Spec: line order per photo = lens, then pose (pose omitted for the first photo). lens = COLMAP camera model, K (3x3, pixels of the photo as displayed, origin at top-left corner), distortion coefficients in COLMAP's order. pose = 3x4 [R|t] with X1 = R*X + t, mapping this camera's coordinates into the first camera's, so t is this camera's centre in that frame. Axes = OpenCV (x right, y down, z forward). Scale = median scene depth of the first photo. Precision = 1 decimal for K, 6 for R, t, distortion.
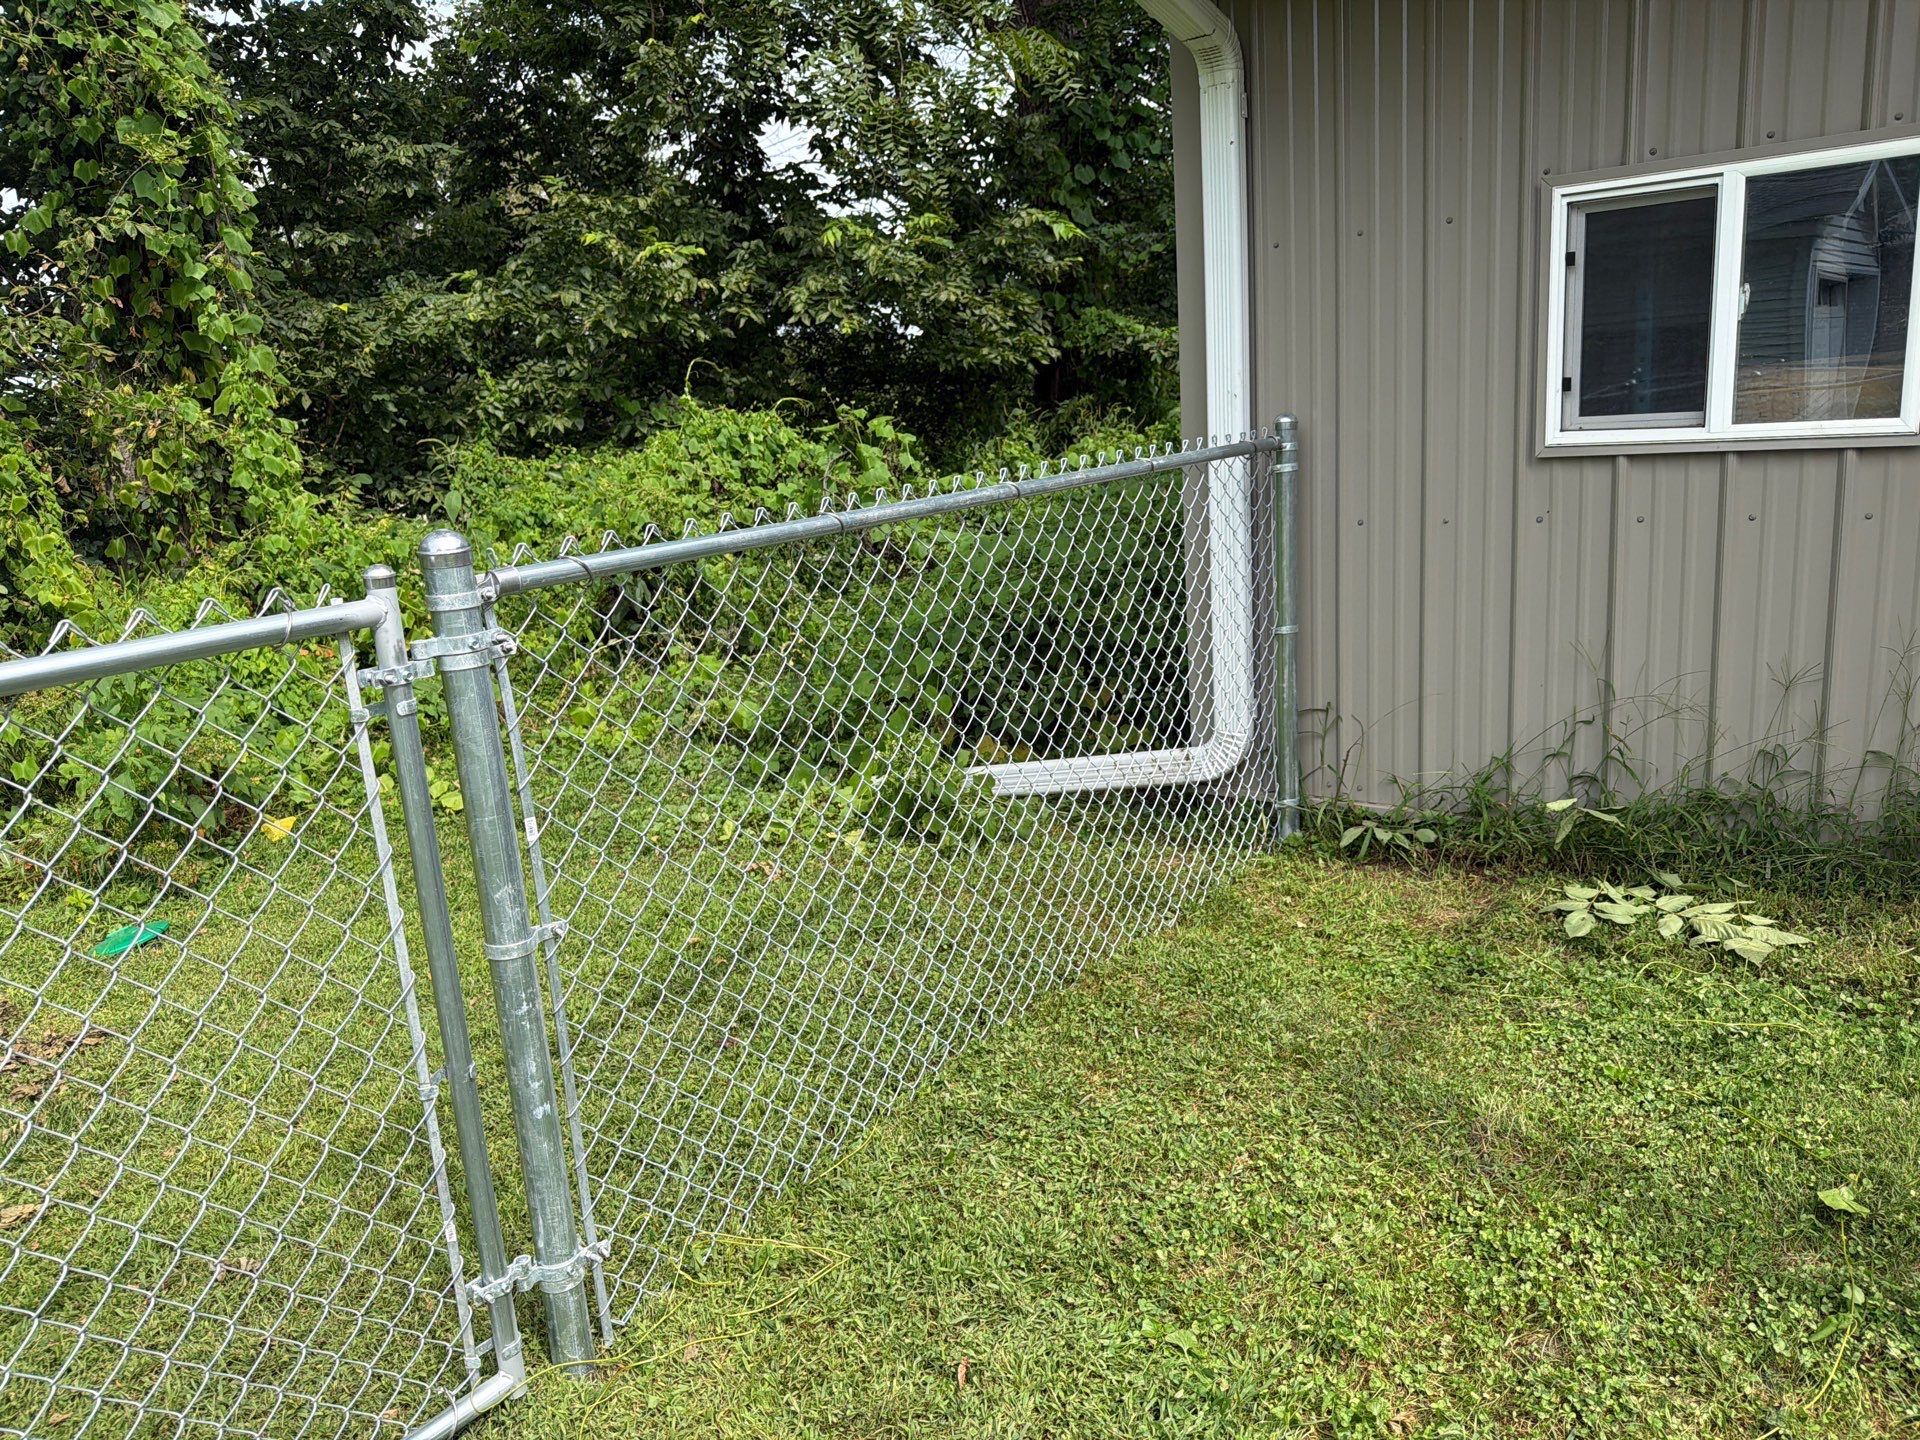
lens RADIAL K [[1338.6, 0, 949.1], [0, 1338.6, 724.8], [0, 0, 1]] dist [0.027918, -0.044901]
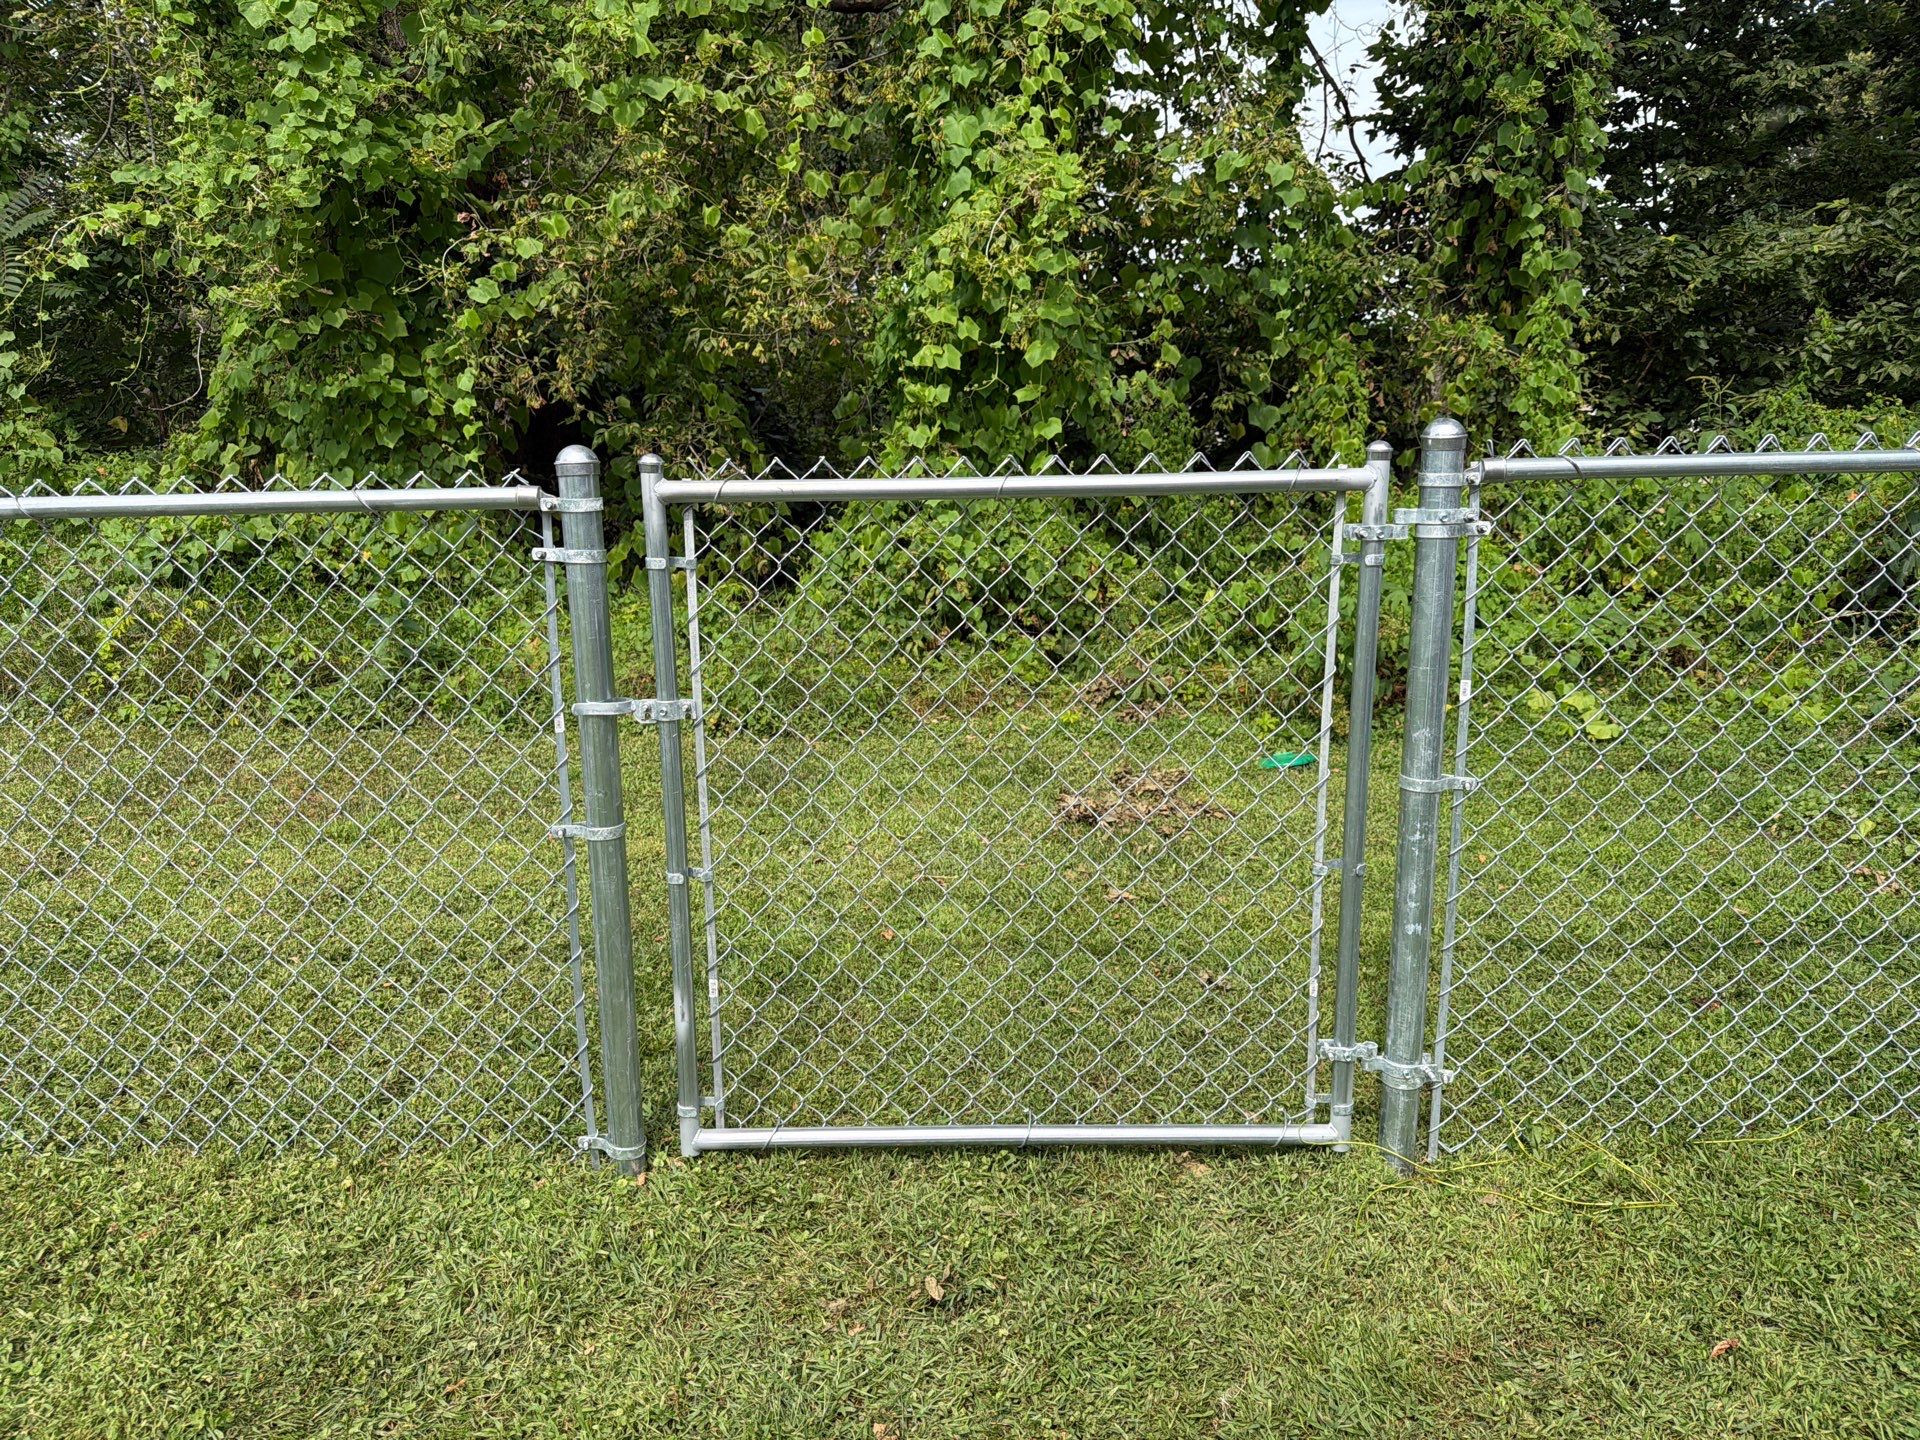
lens RADIAL K [[1338.6, 0, 958.3], [0, 1338.6, 704.7], [0, 0, 1]] dist [0.027918, -0.044901]
pose [[0.607087, 0.235223, -0.759023, 0.076325], [-0.215203, 0.968157, 0.127909, 0.009457], [0.764940, 0.085692, 0.638376, -0.014839]]
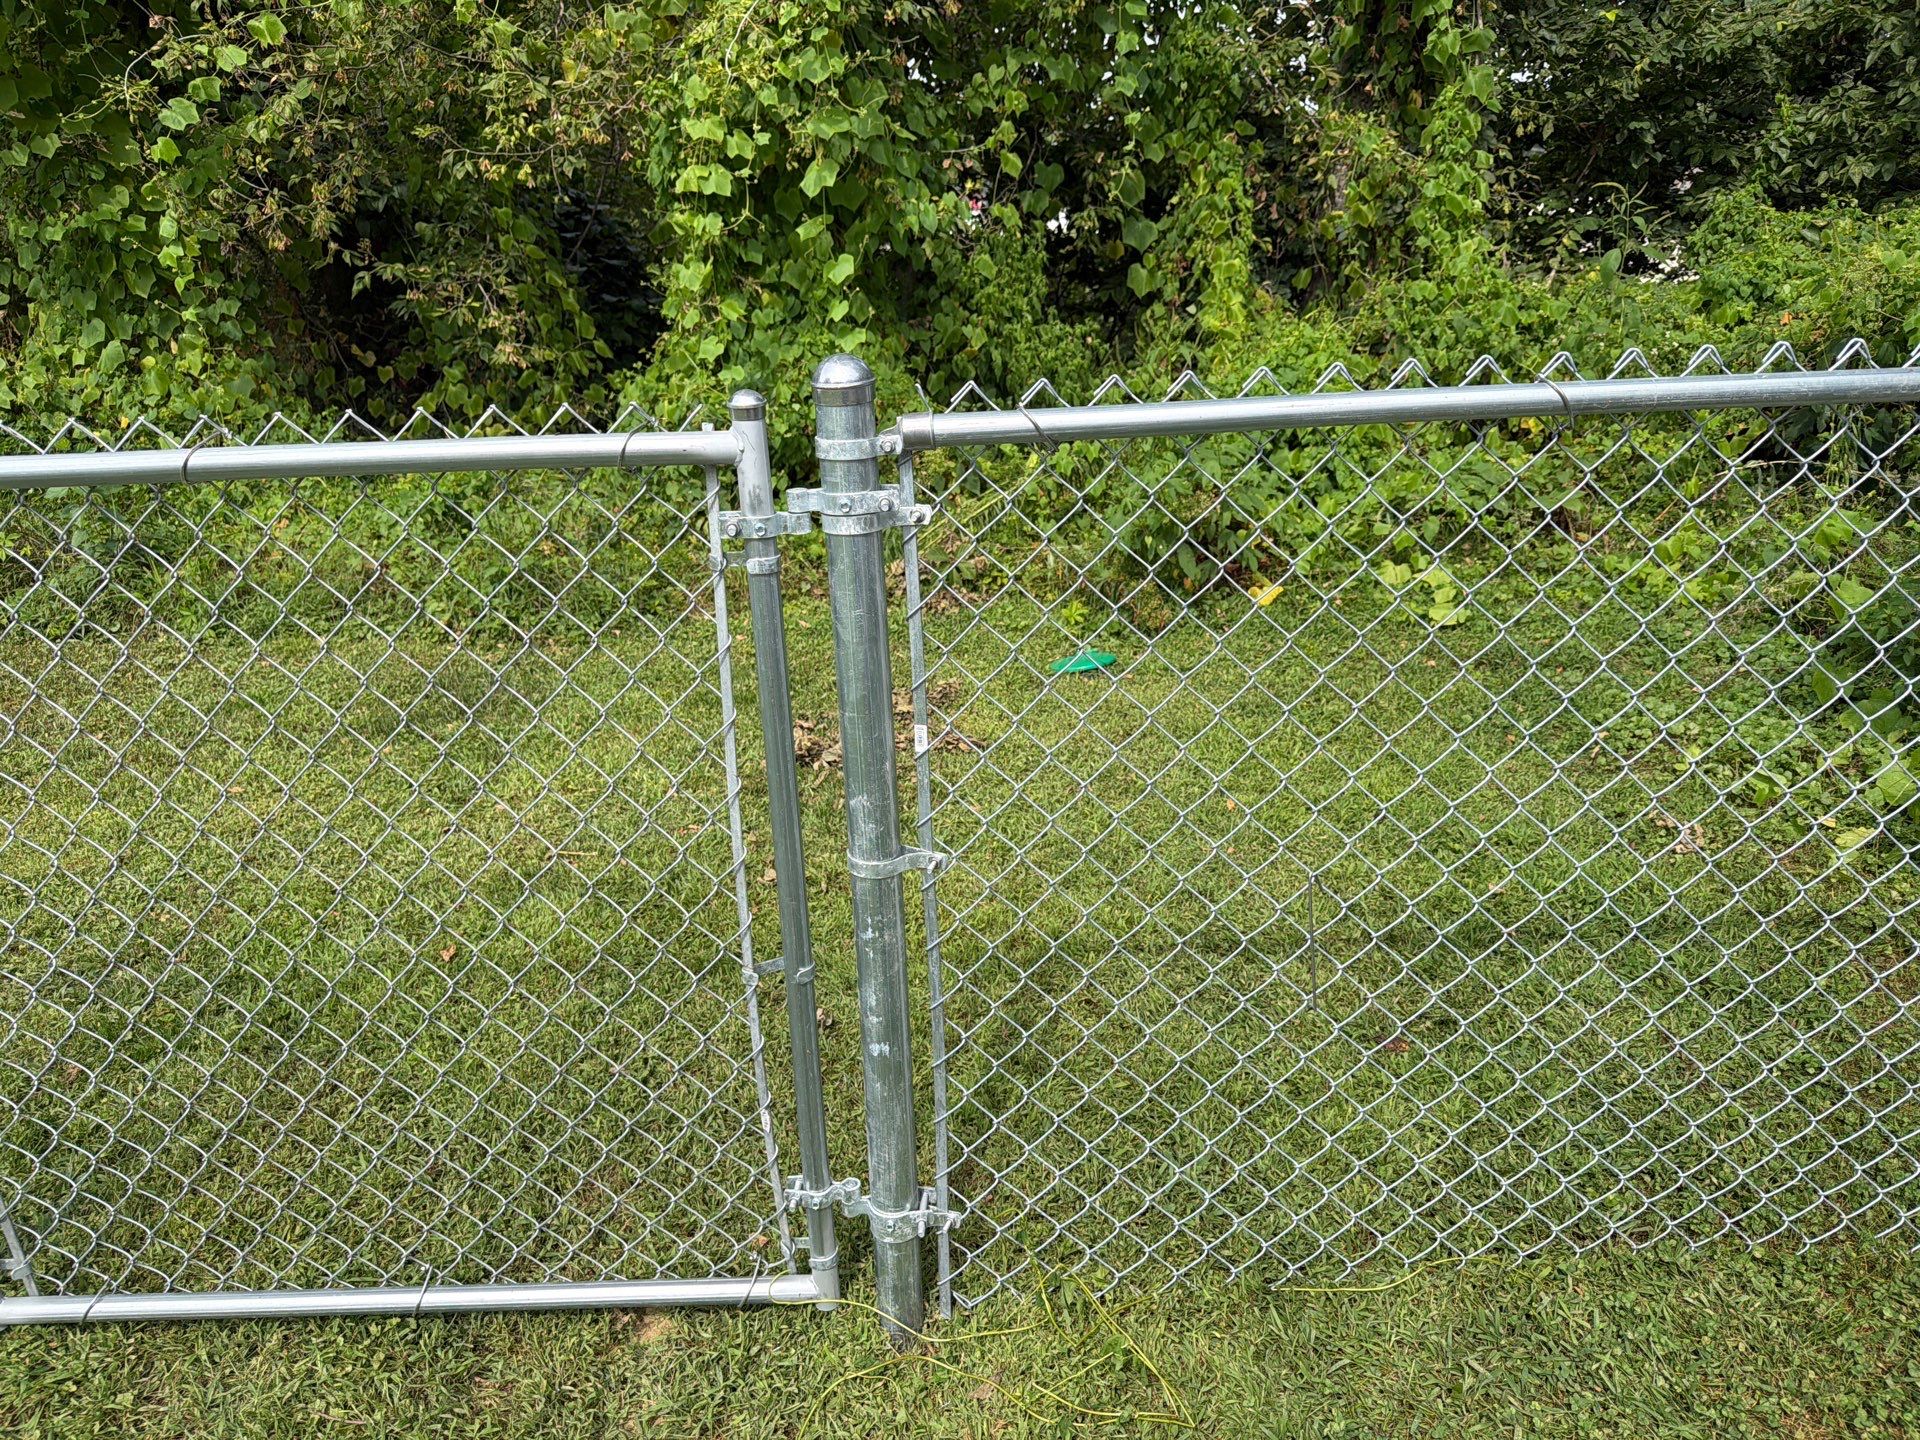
lens RADIAL K [[1381.5, 0, 964.1], [0, 1381.5, 709.3], [0, 0, 1]] dist [-0.001602, -0.027838]
pose [[0.621252, 0.318880, -0.715794, 0.076427], [-0.192796, 0.947578, 0.254806, -0.040237], [0.759523, -0.020297, 0.650164, 0.122858]]
